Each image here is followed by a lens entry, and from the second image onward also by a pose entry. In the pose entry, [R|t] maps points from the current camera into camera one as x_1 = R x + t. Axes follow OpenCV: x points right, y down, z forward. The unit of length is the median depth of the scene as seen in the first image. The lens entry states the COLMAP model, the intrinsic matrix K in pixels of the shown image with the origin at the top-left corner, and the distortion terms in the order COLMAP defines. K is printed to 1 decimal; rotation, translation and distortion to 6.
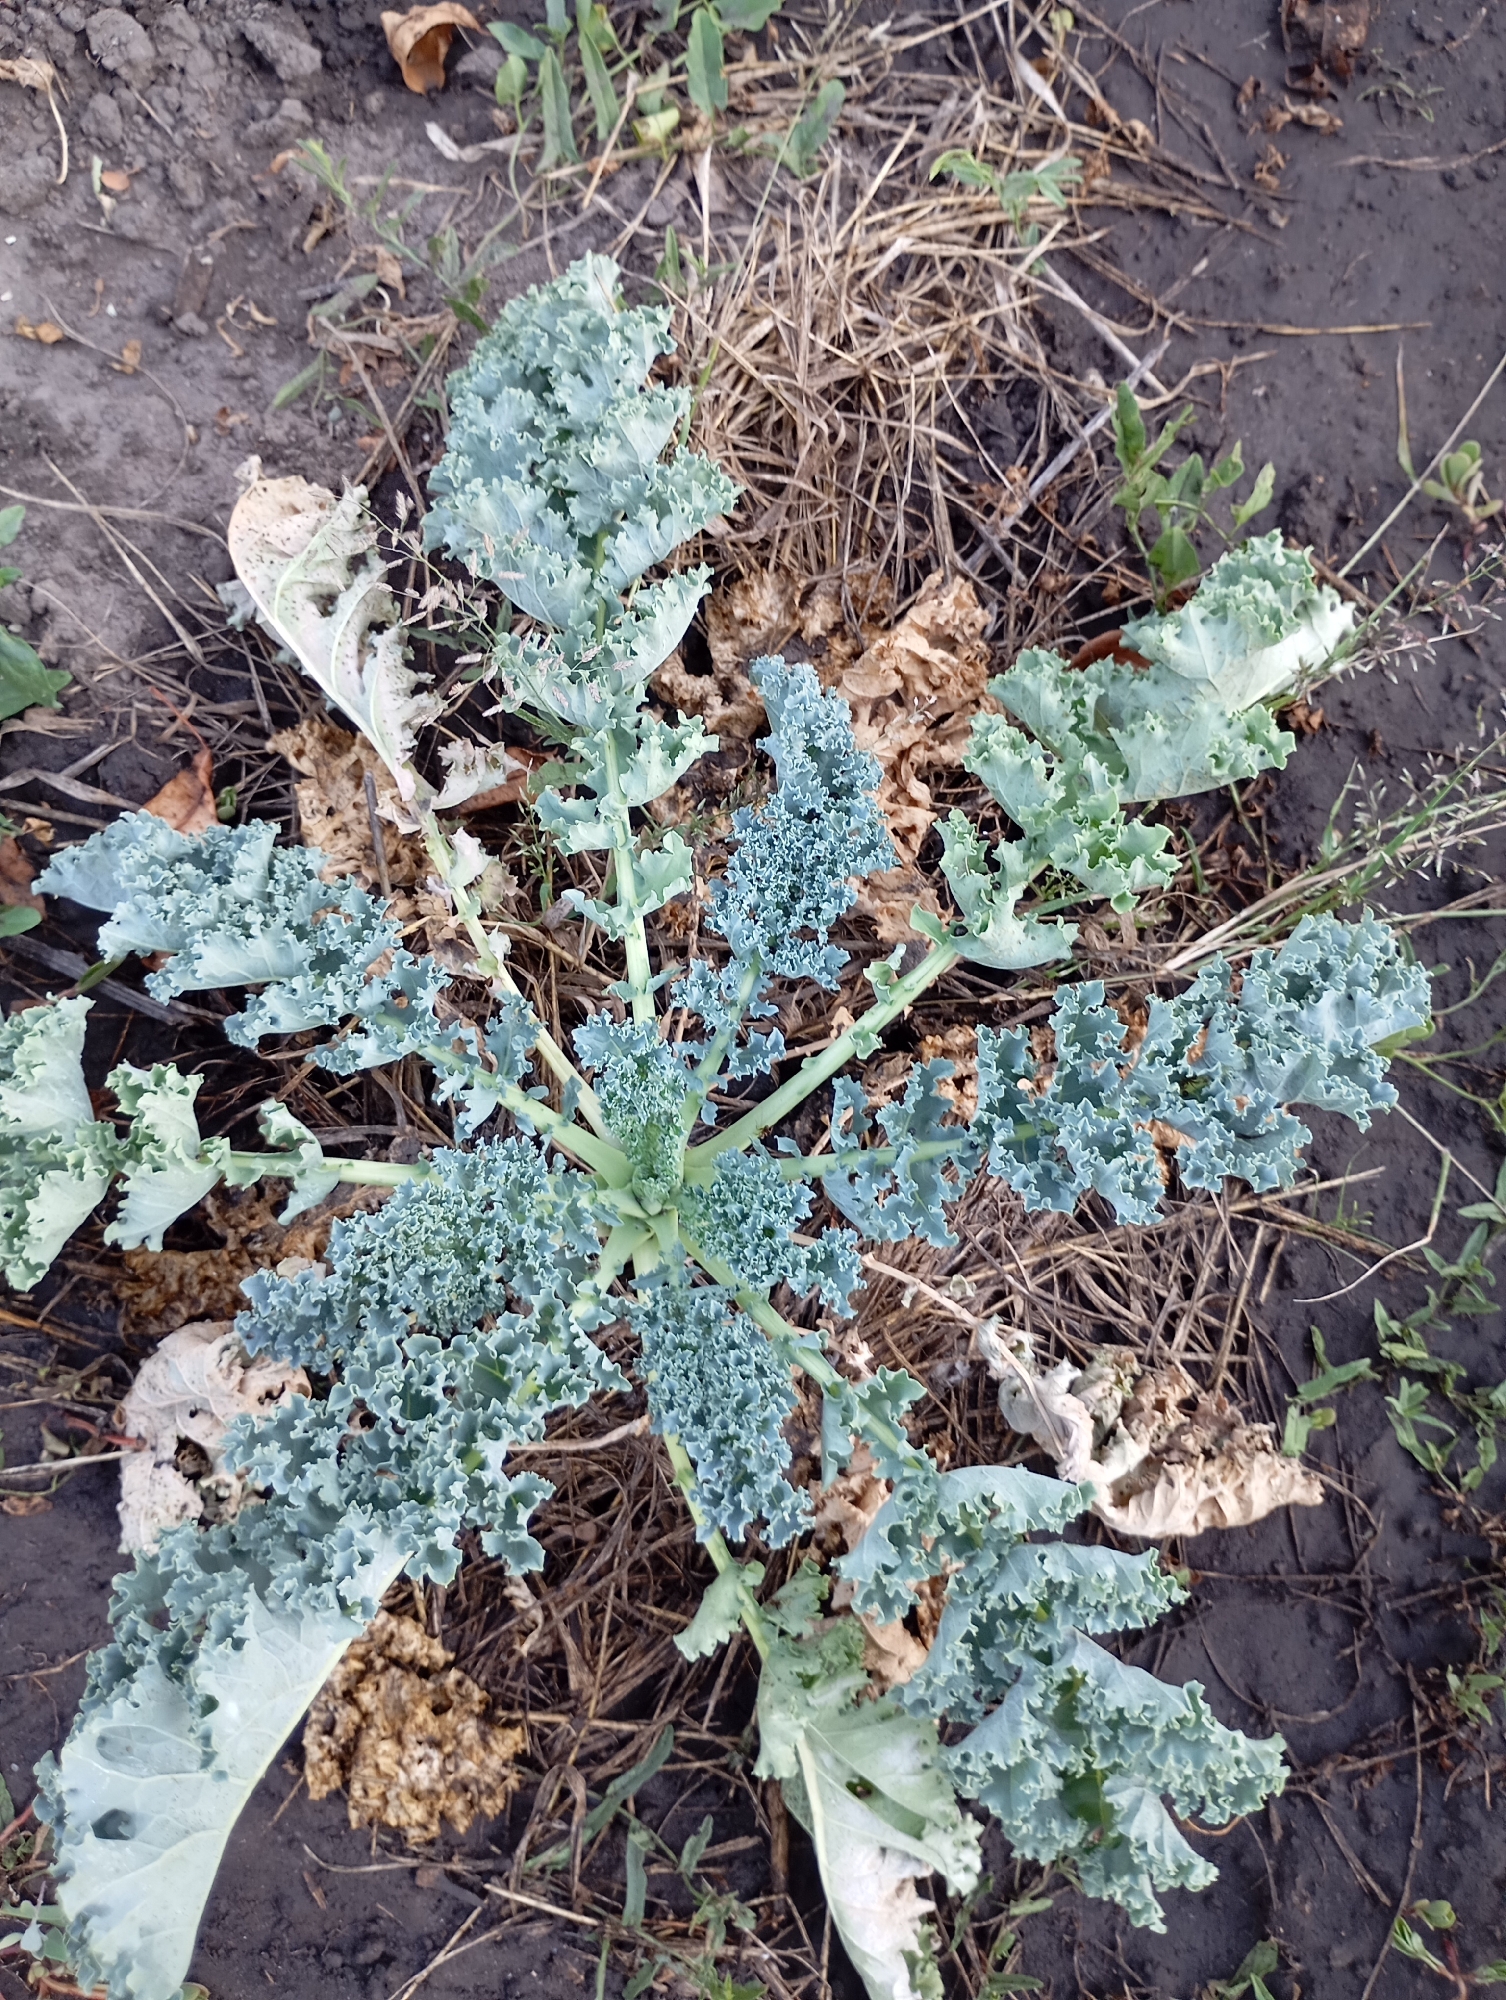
lens RADIAL K [[1686.4, 0, 766.2], [0, 1686.4, 992.7], [0, 0, 1]] dist [0.027413, -0.024197]
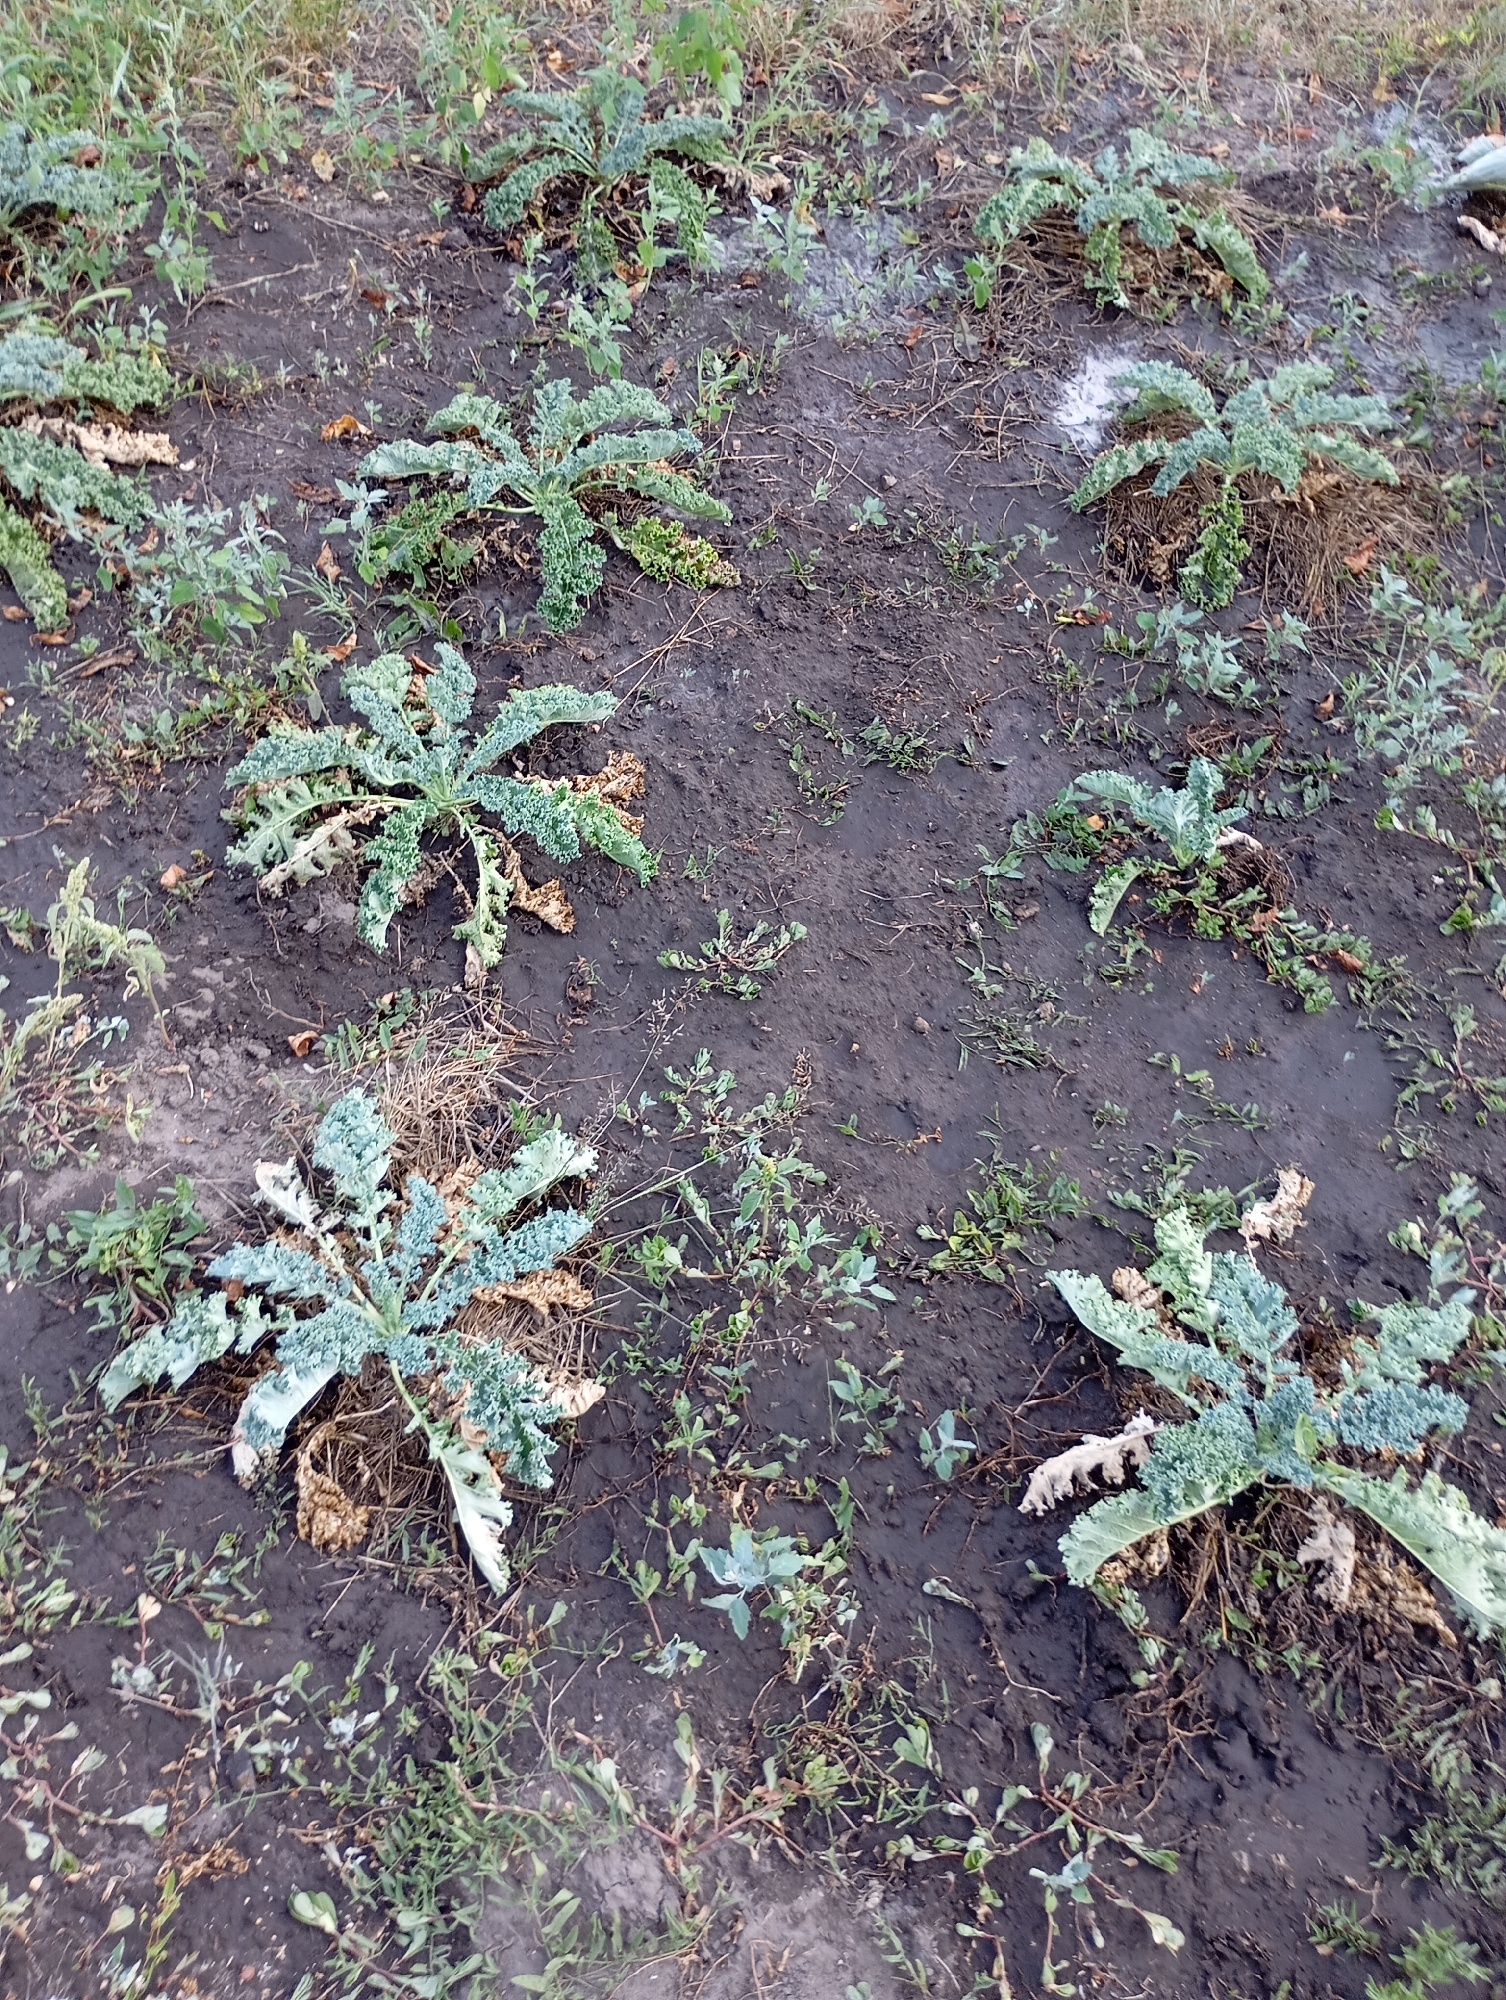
lens RADIAL K [[1686.4, 0, 746.9], [0, 1686.4, 997.6], [0, 0, 1]] dist [0.027413, -0.024197]
pose [[0.983258, -0.146242, 0.108709, 0.345220], [0.180290, 0.867368, -0.463862, 1.180832], [-0.026454, 0.475695, 0.879213, -2.210504]]
